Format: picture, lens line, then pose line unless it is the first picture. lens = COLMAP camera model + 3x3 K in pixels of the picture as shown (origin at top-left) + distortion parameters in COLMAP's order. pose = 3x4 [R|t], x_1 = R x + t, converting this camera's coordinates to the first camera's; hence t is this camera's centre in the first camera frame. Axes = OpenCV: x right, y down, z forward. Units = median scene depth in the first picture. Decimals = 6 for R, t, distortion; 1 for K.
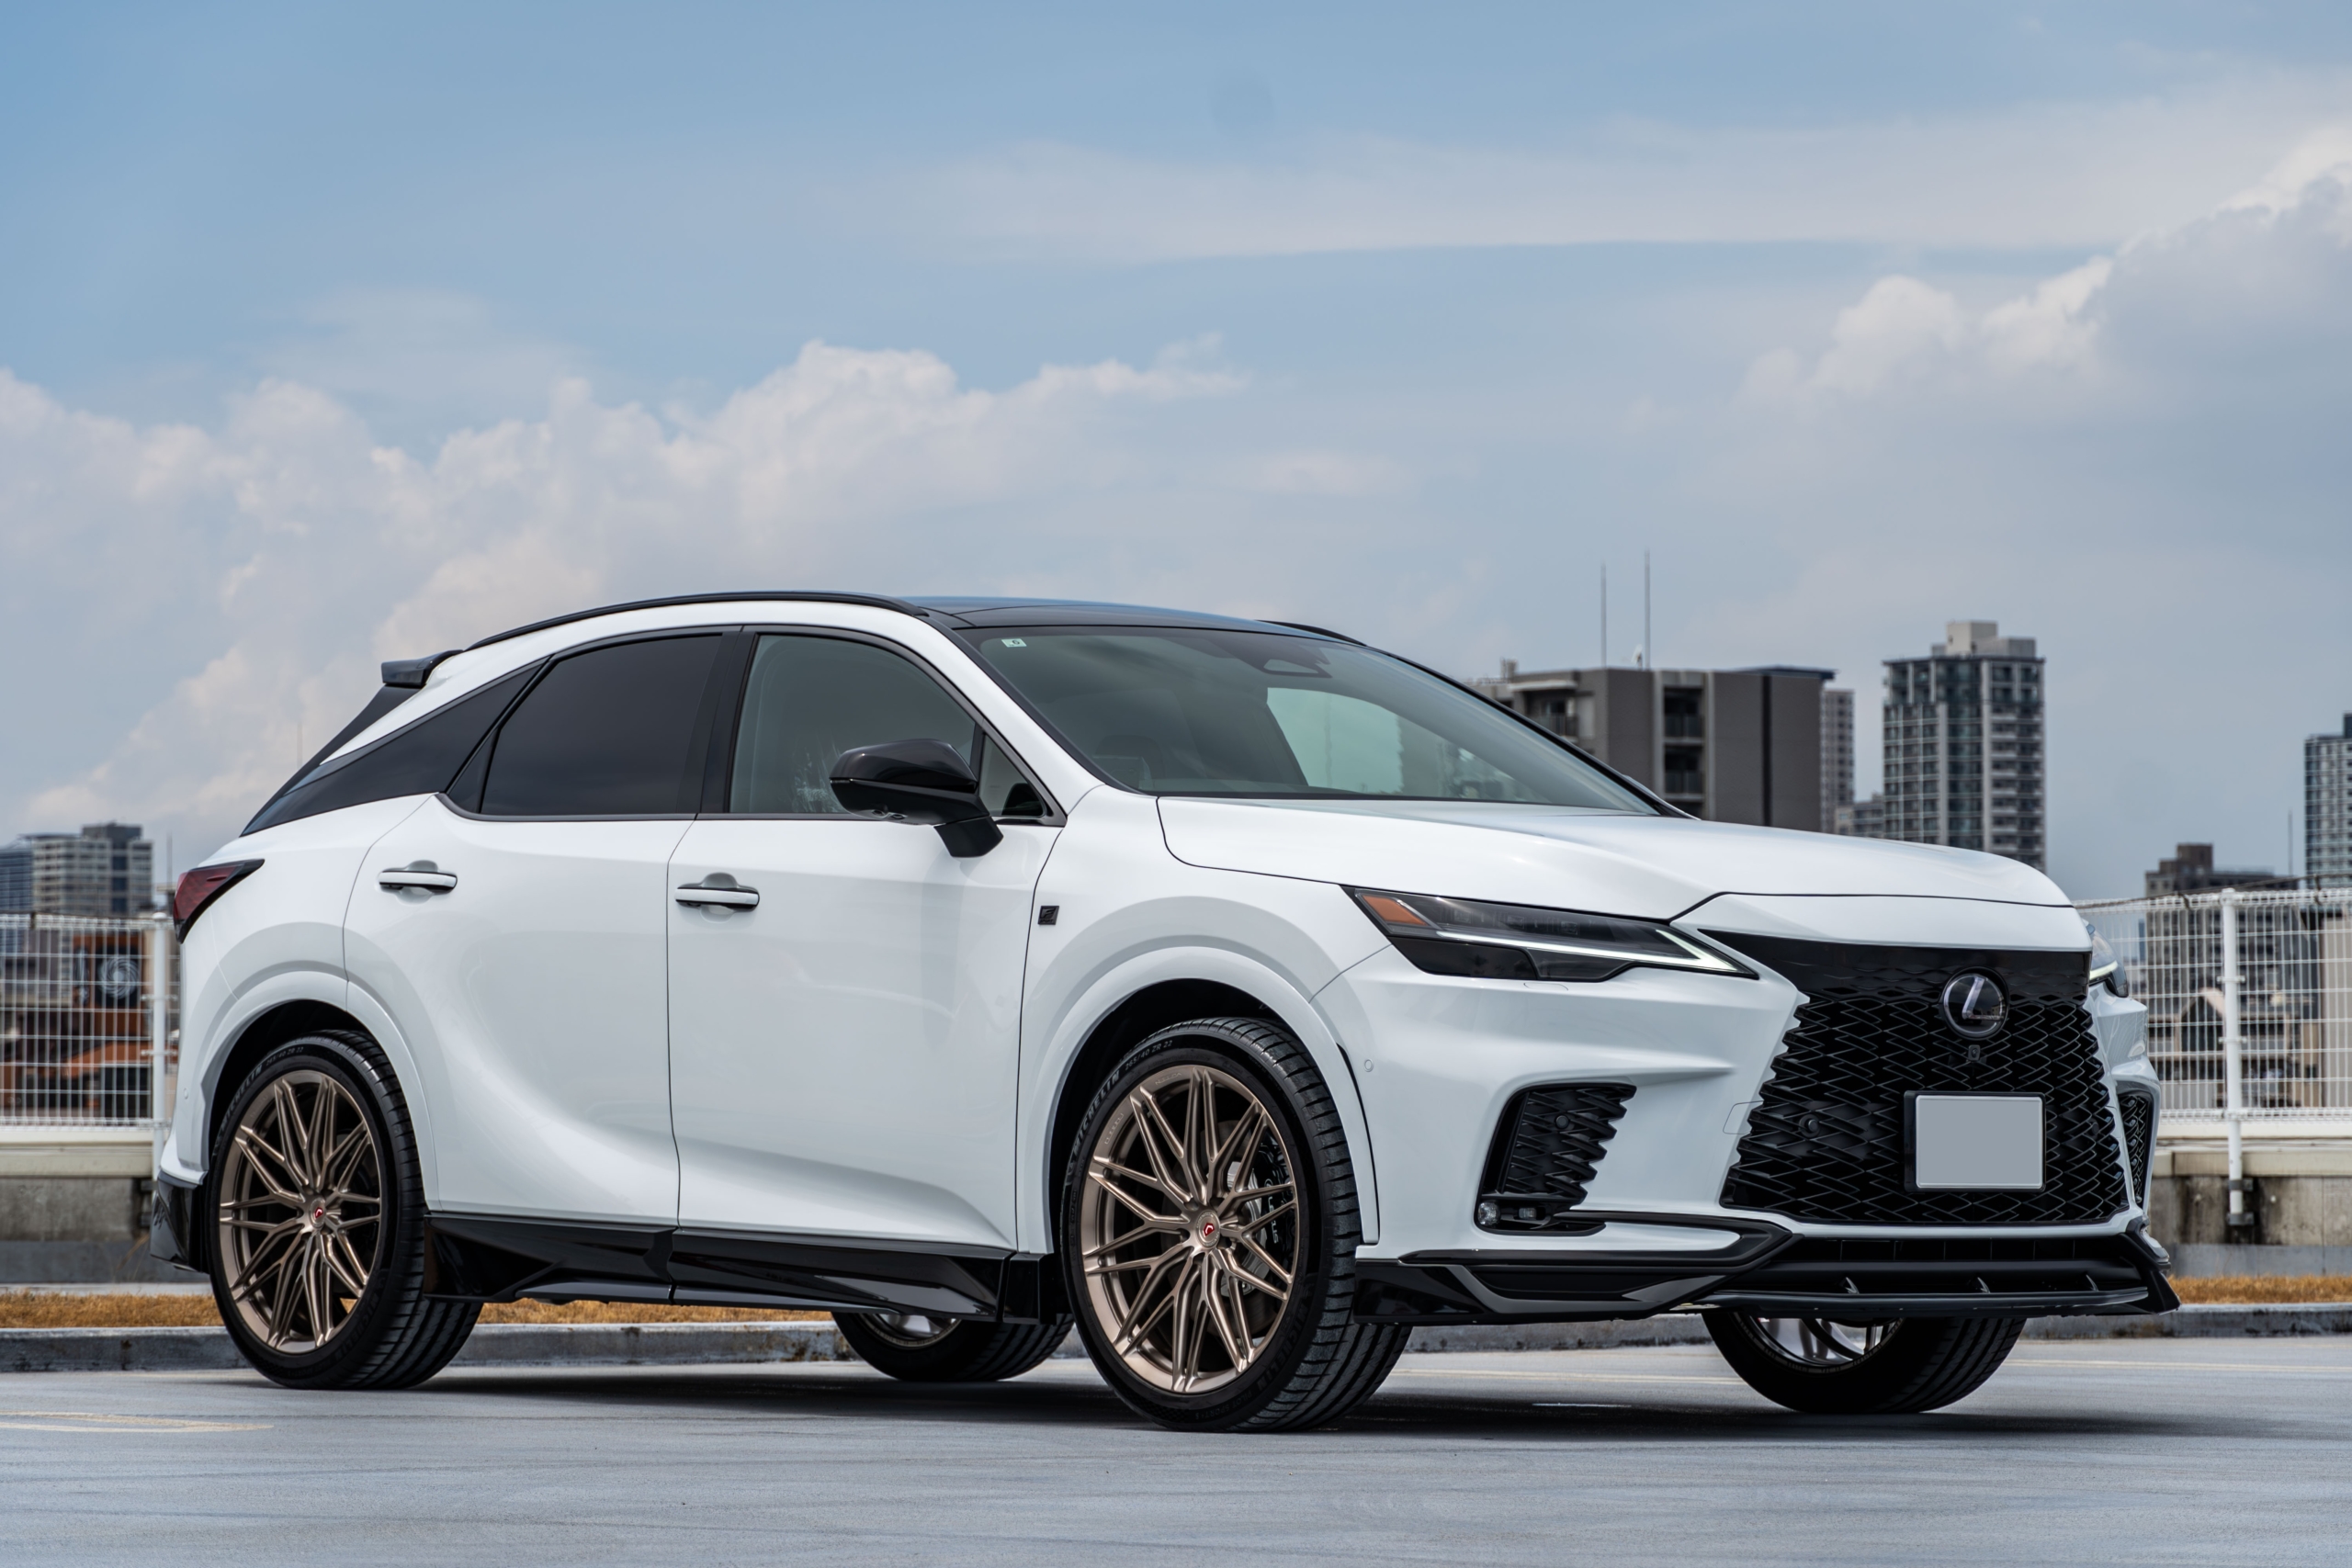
lens RADIAL K [[7146.0, 0, 1182.0], [0, 7146.0, 794.3], [0, 0, 1]] dist [0.048418, 0.000000]
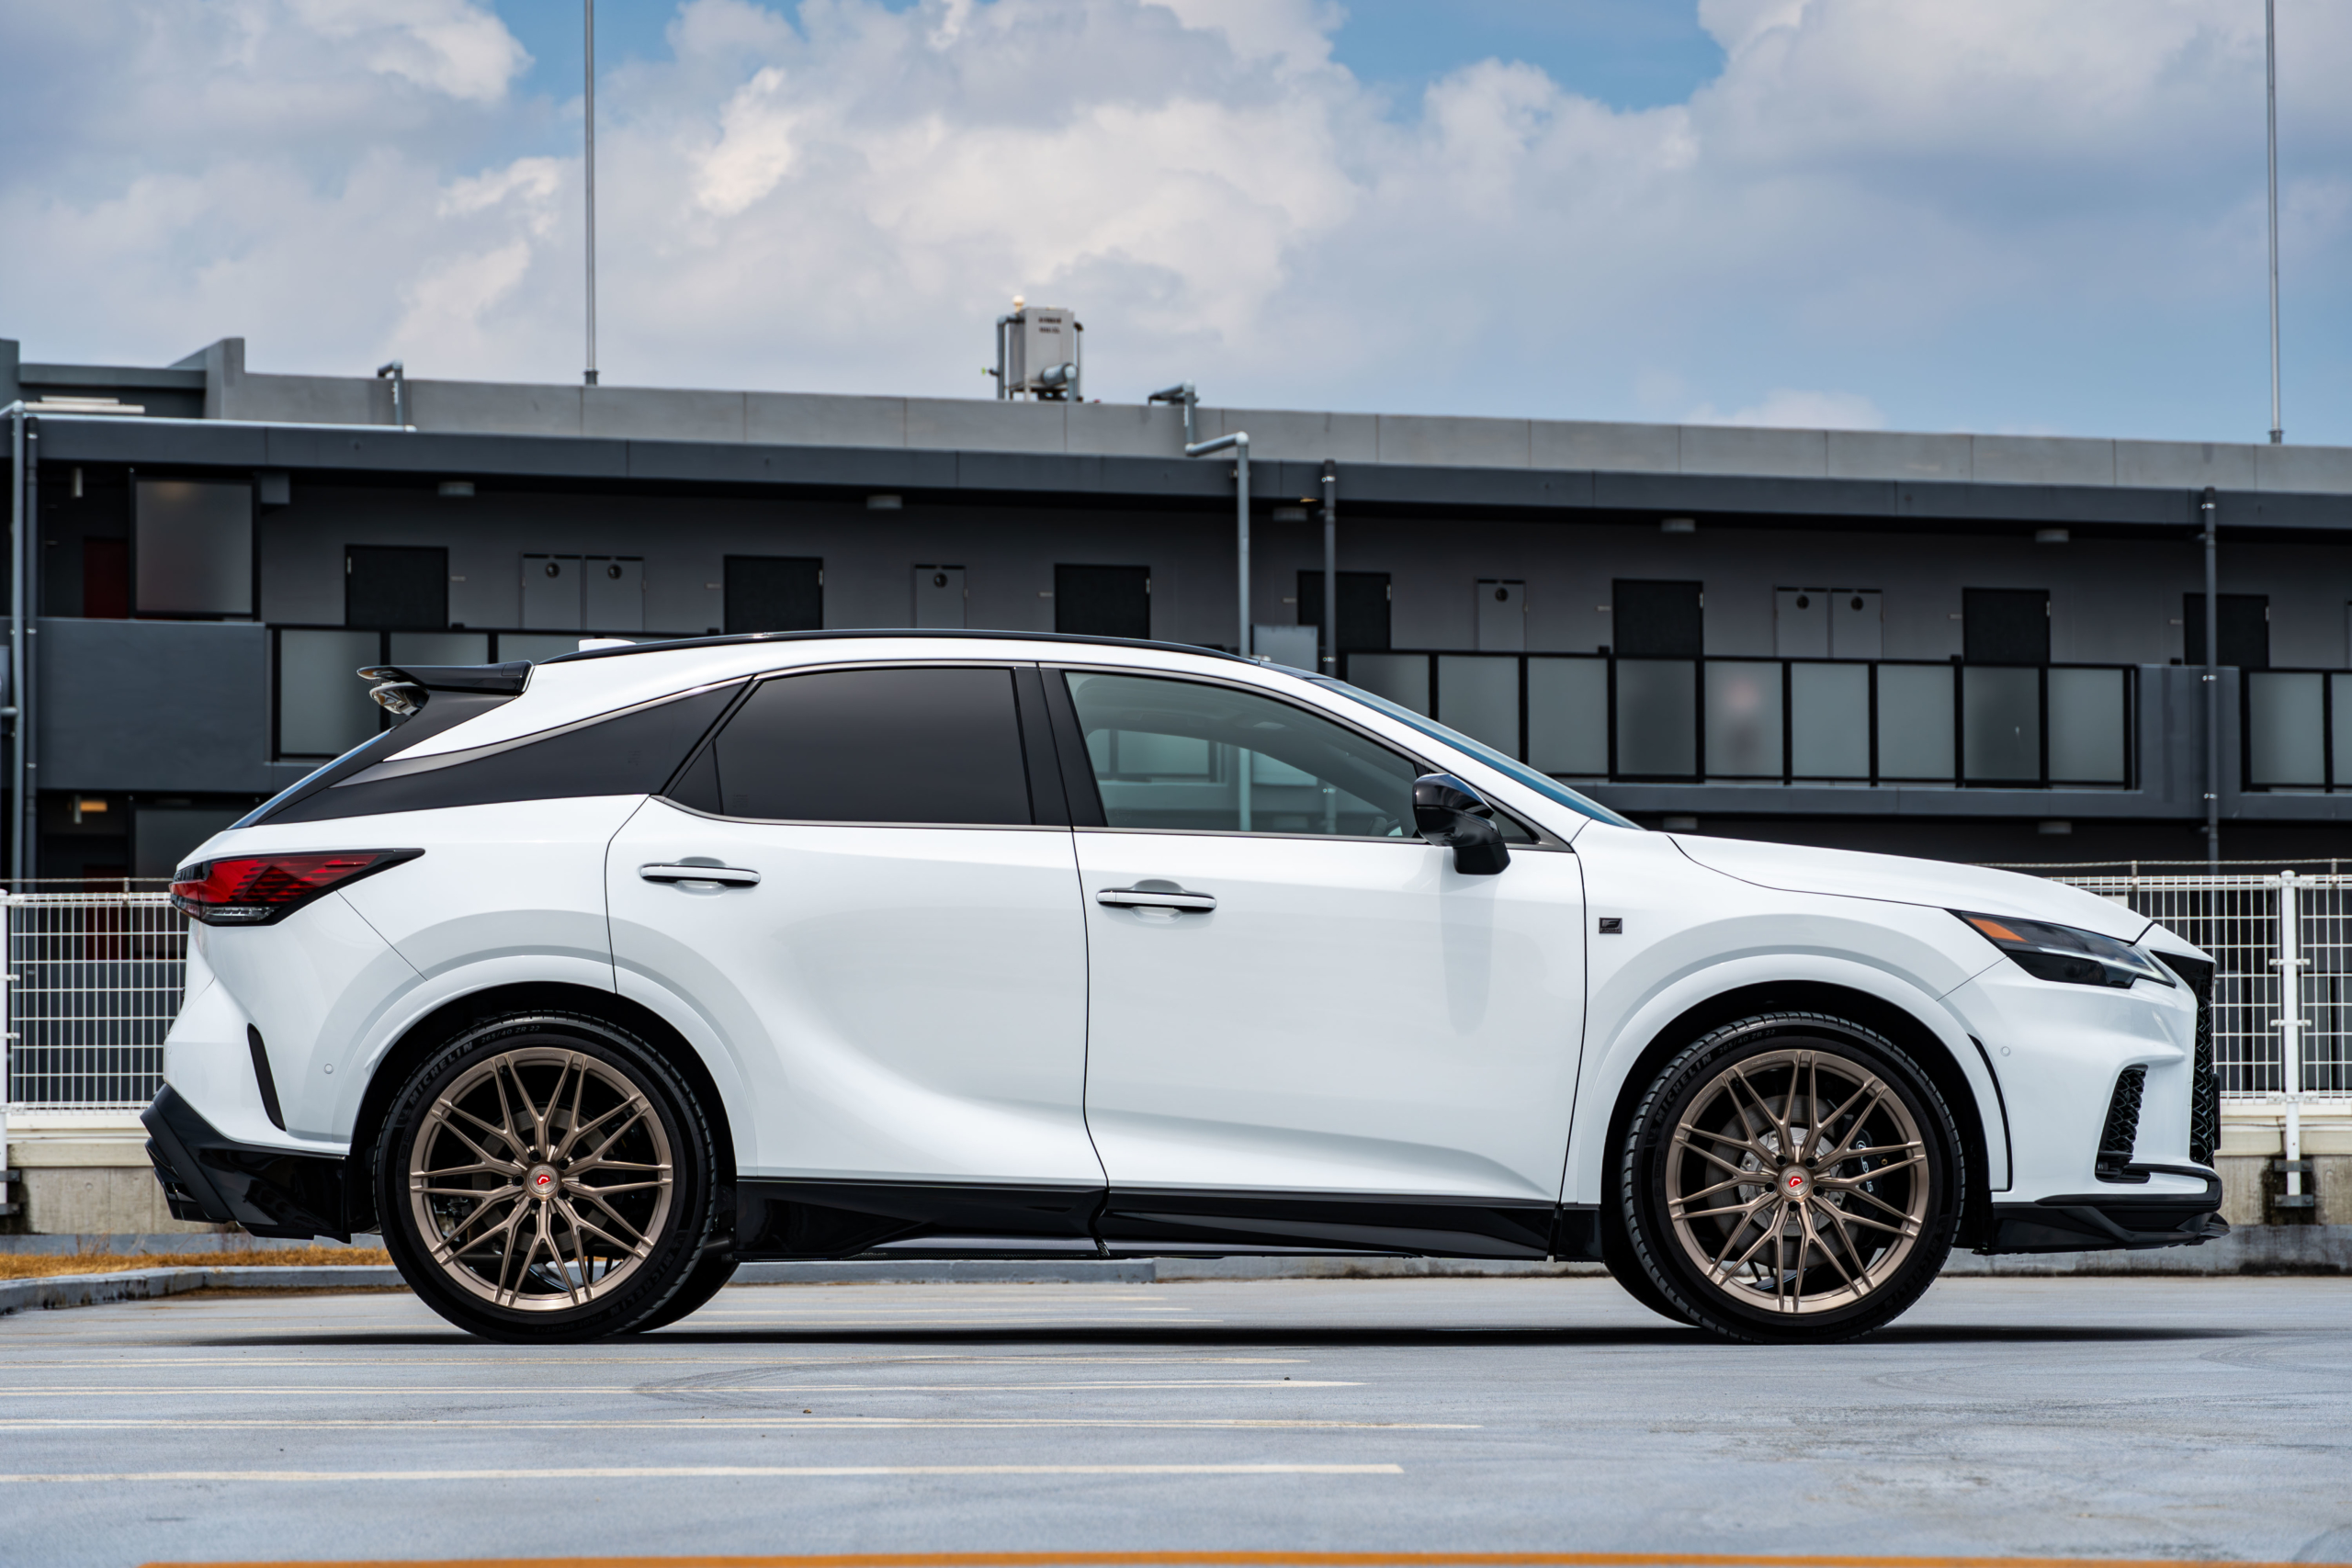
lens RADIAL K [[6260.3, 0, 1177.0], [0, 6260.3, 787.7], [0, 0, 1]] dist [-0.149520, 0.000000]
pose [[0.684096, 0.040365, 0.728274, -0.857352], [-0.033889, 0.999148, -0.023545, 0.021342], [-0.728604, -0.008574, 0.684881, 0.332861]]
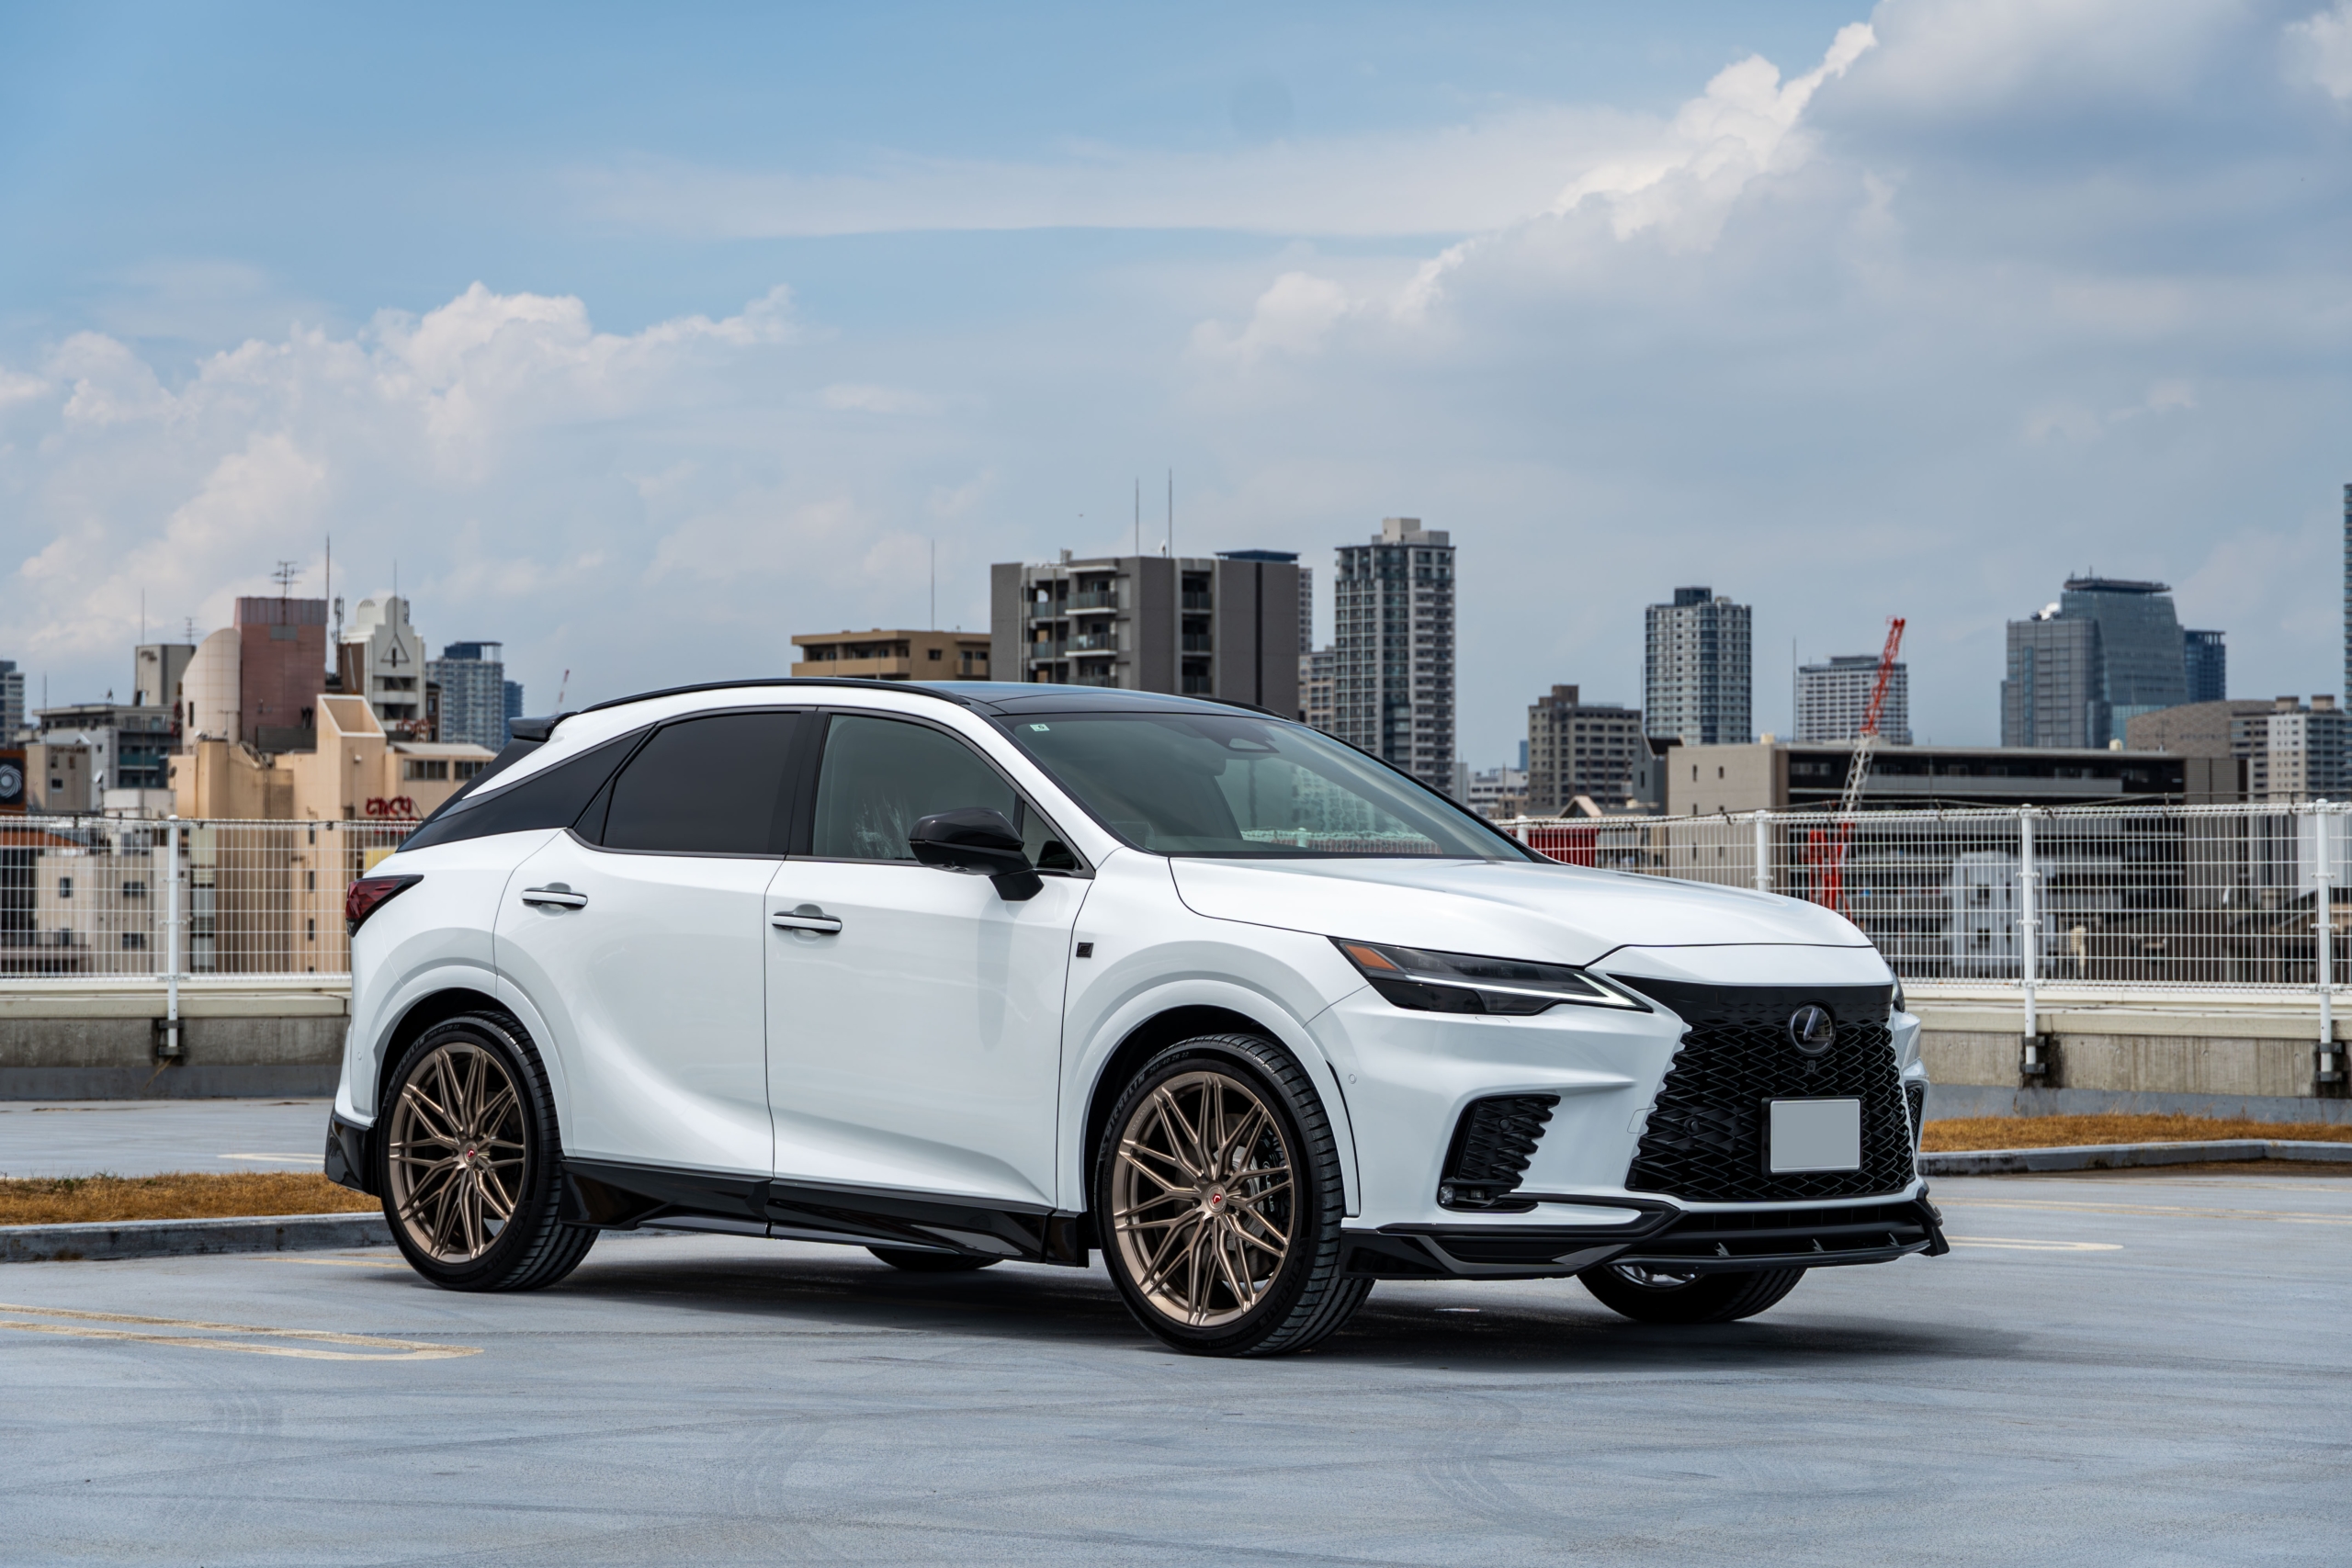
lens RADIAL K [[5359.2, 0, 1163.0], [0, 5359.2, 767.7], [0, 0, 1]] dist [0.053825, 0.000000]
pose [[0.997902, 0.004632, 0.064579, -0.068341], [-0.006072, 0.999737, 0.022130, -0.038080], [-0.064460, -0.022476, 0.997667, 0.035921]]
